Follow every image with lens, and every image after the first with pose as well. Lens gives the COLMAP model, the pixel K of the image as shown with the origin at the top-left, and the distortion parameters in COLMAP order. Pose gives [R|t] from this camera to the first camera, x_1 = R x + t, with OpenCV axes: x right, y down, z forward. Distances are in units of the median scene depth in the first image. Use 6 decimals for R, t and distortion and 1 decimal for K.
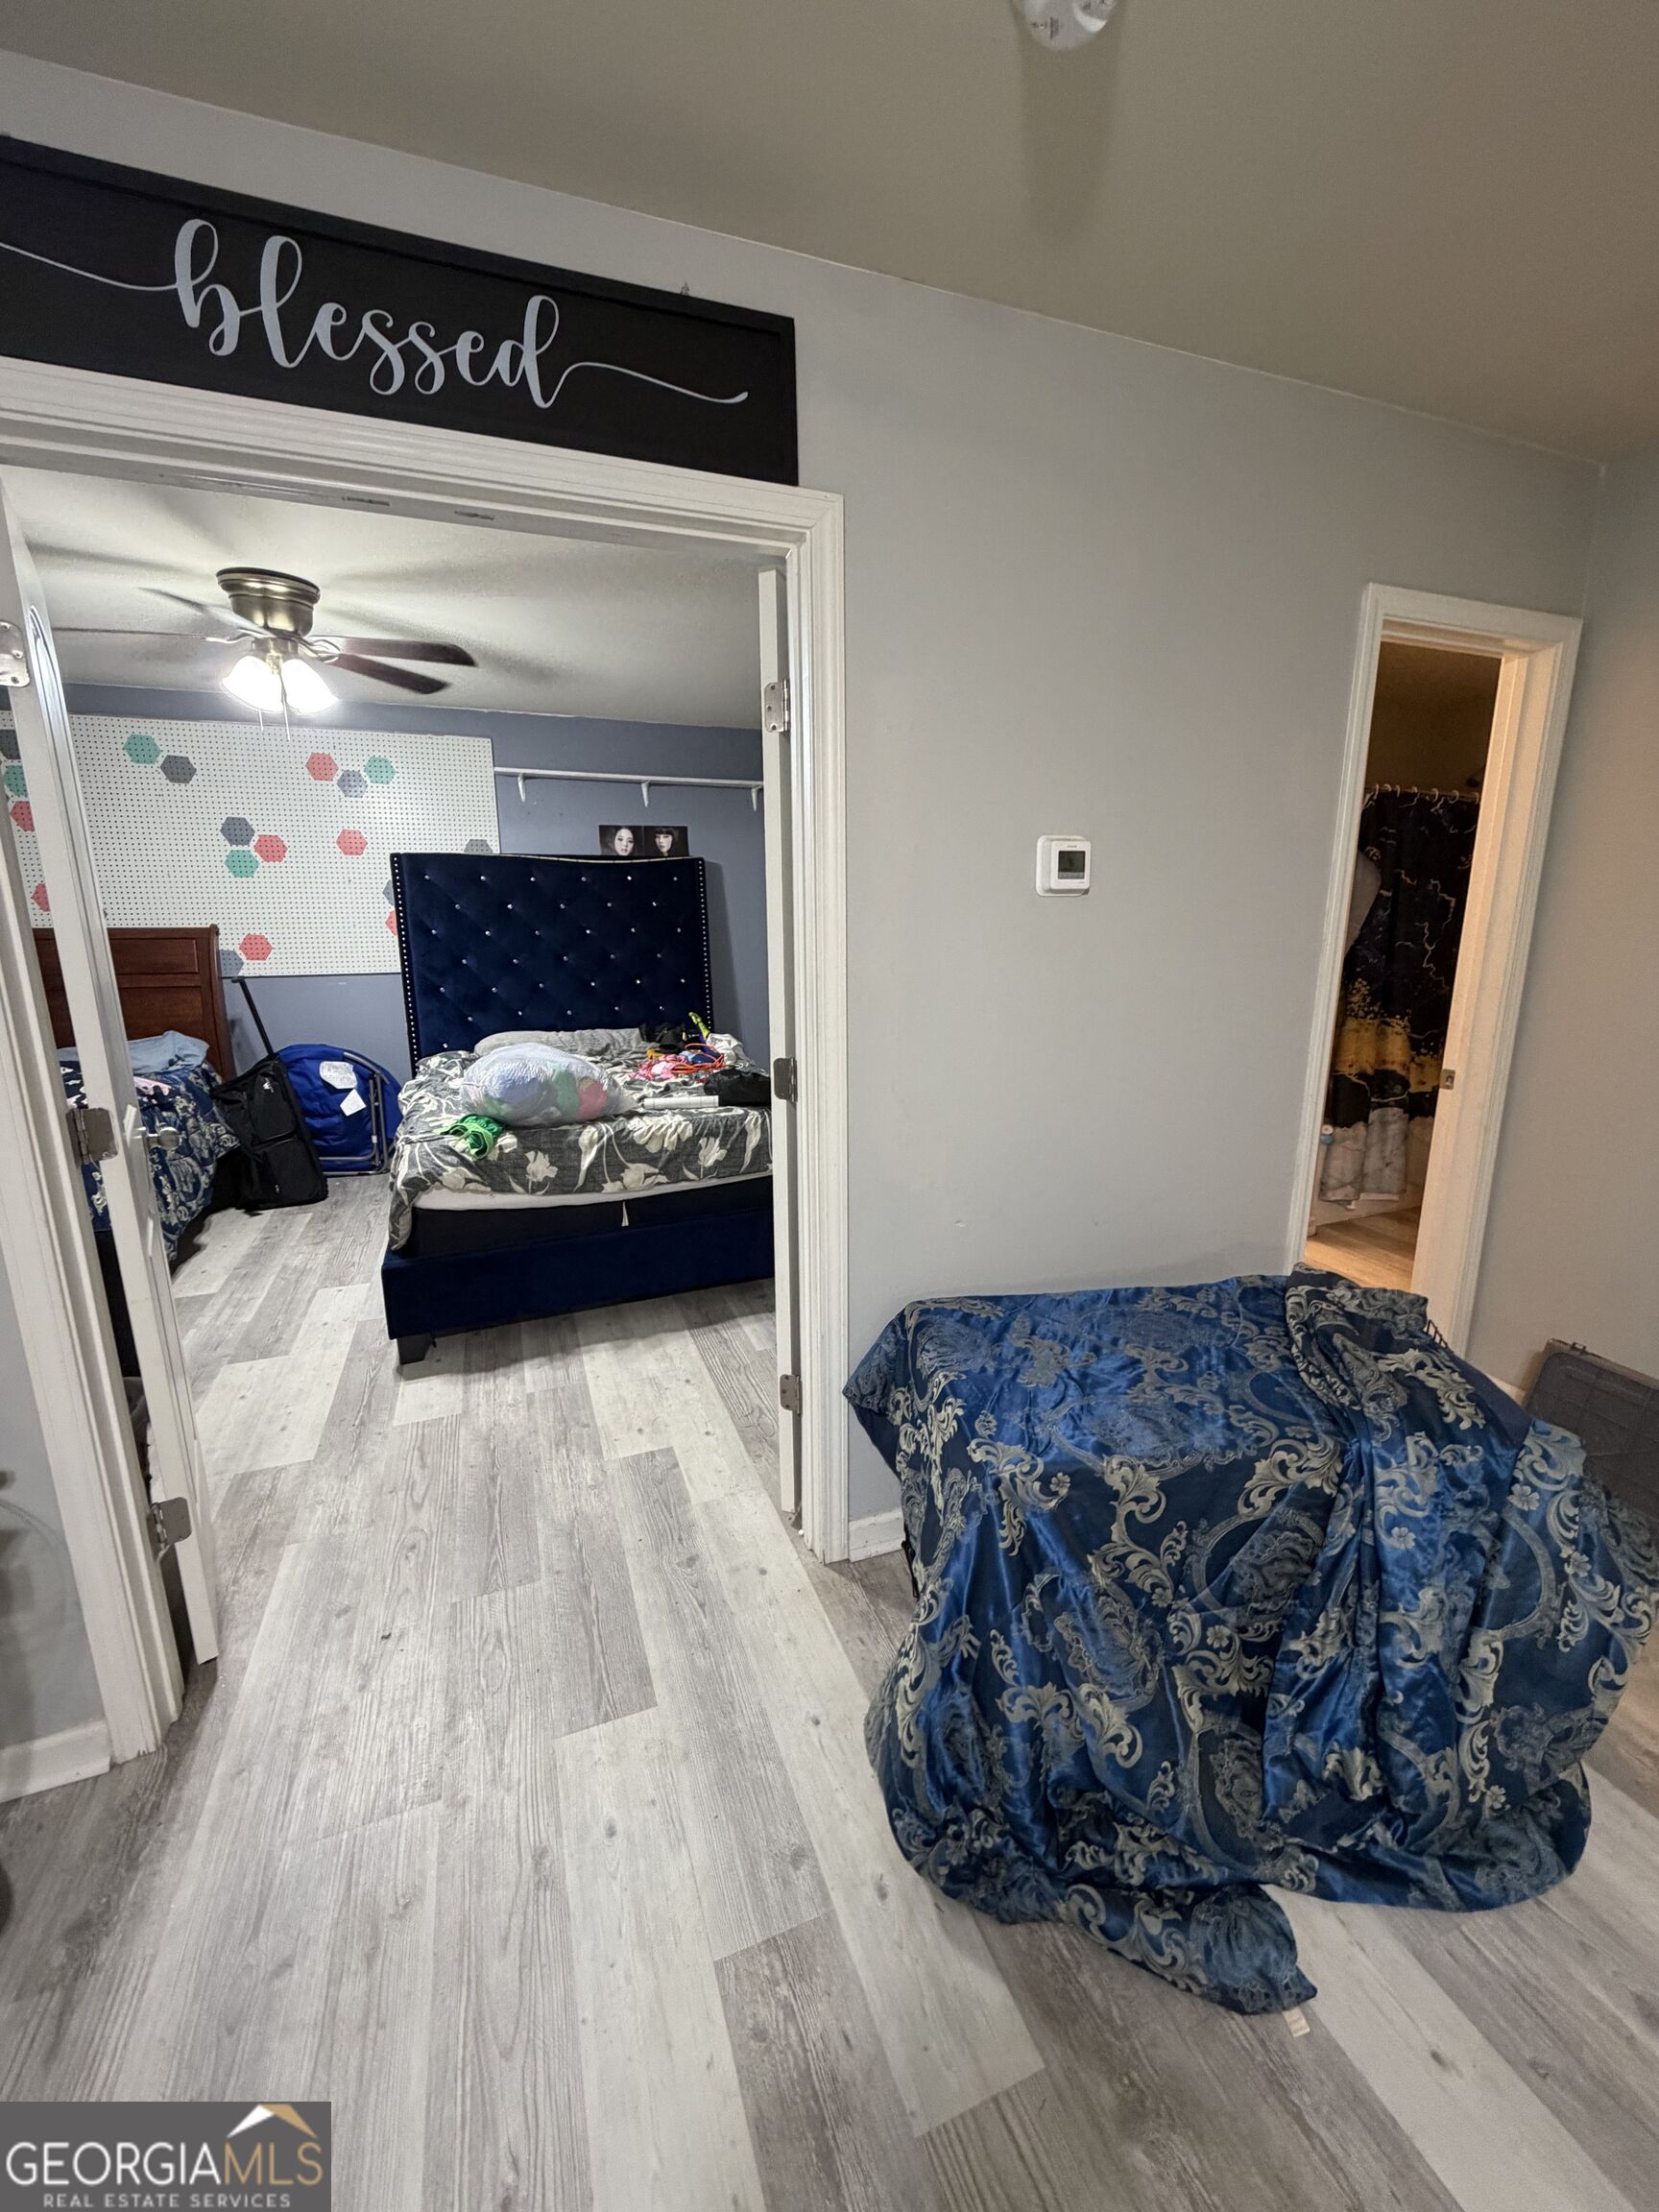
lens RADIAL K [[885.1, 0, 828.9], [0, 885.1, 1101.3], [0, 0, 1]] dist [0.003091, 0.000077]
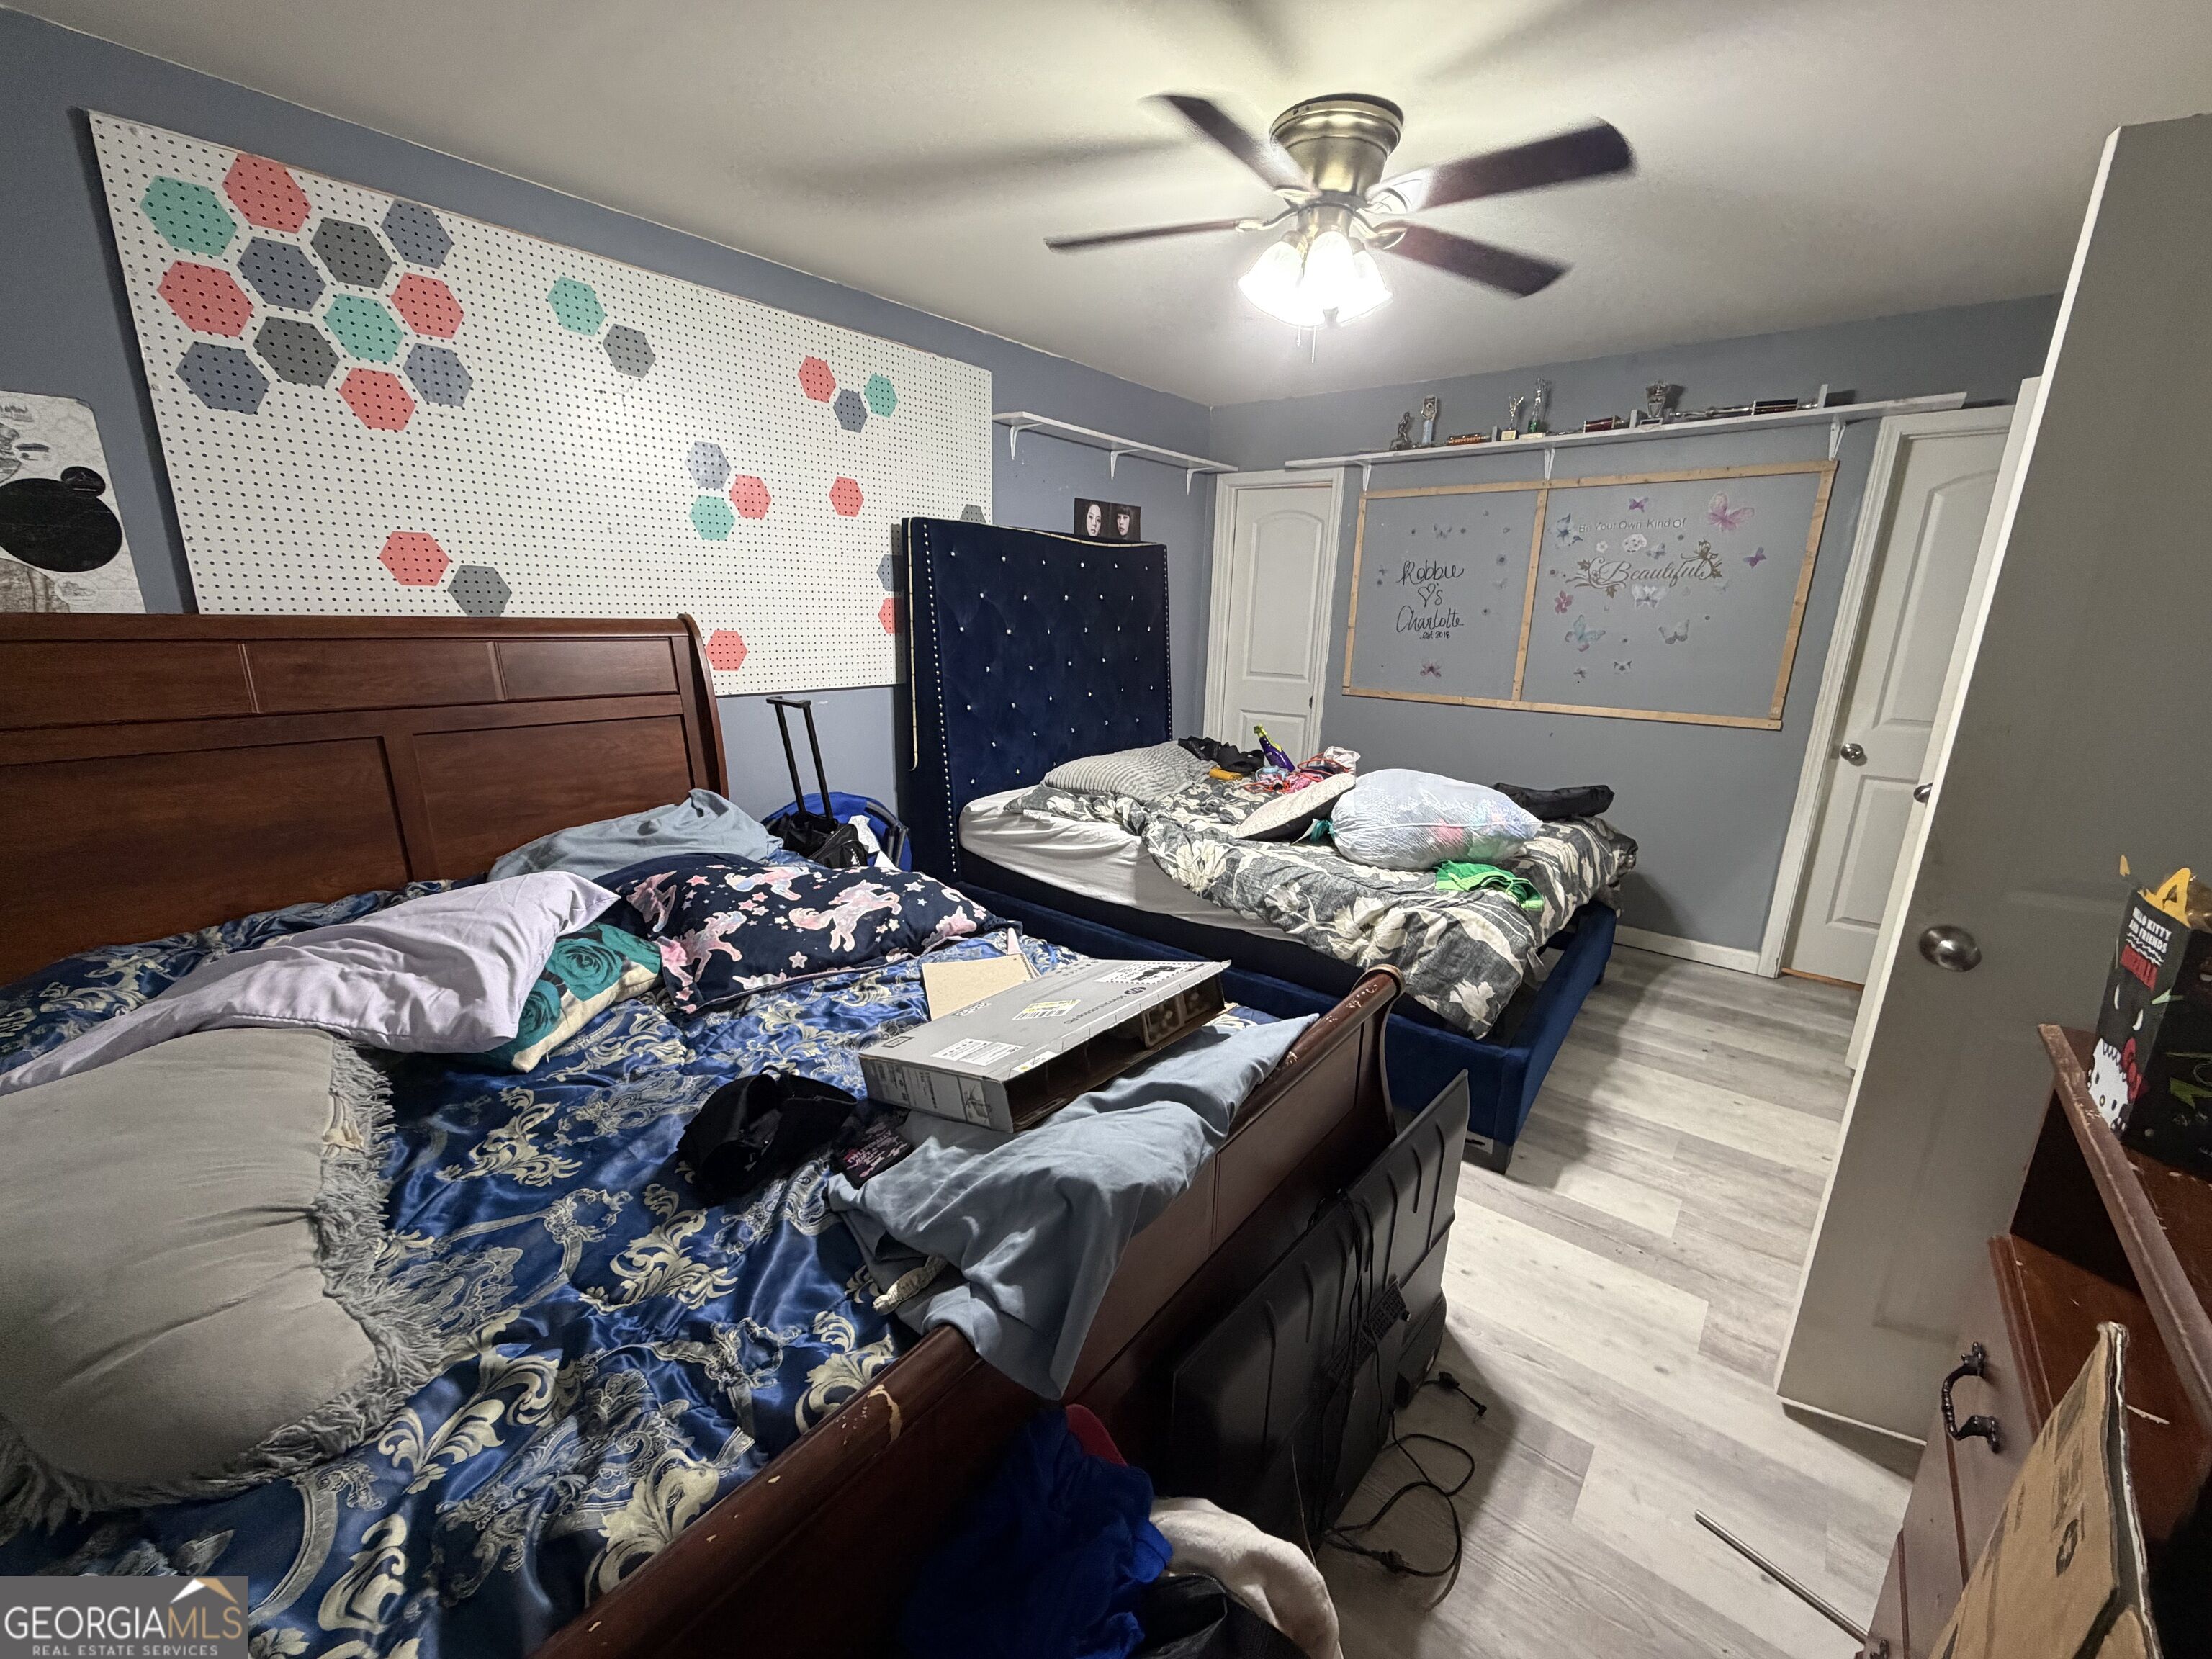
lens RADIAL K [[885.1, 0, 1104.0], [0, 885.1, 838.1], [0, 0, 1]] dist [0.003091, 0.000077]
pose [[0.868820, -0.105278, 0.483805, -0.704094], [0.083563, 0.994294, 0.066301, -0.056076], [-0.488025, -0.017175, 0.872661, 0.289523]]
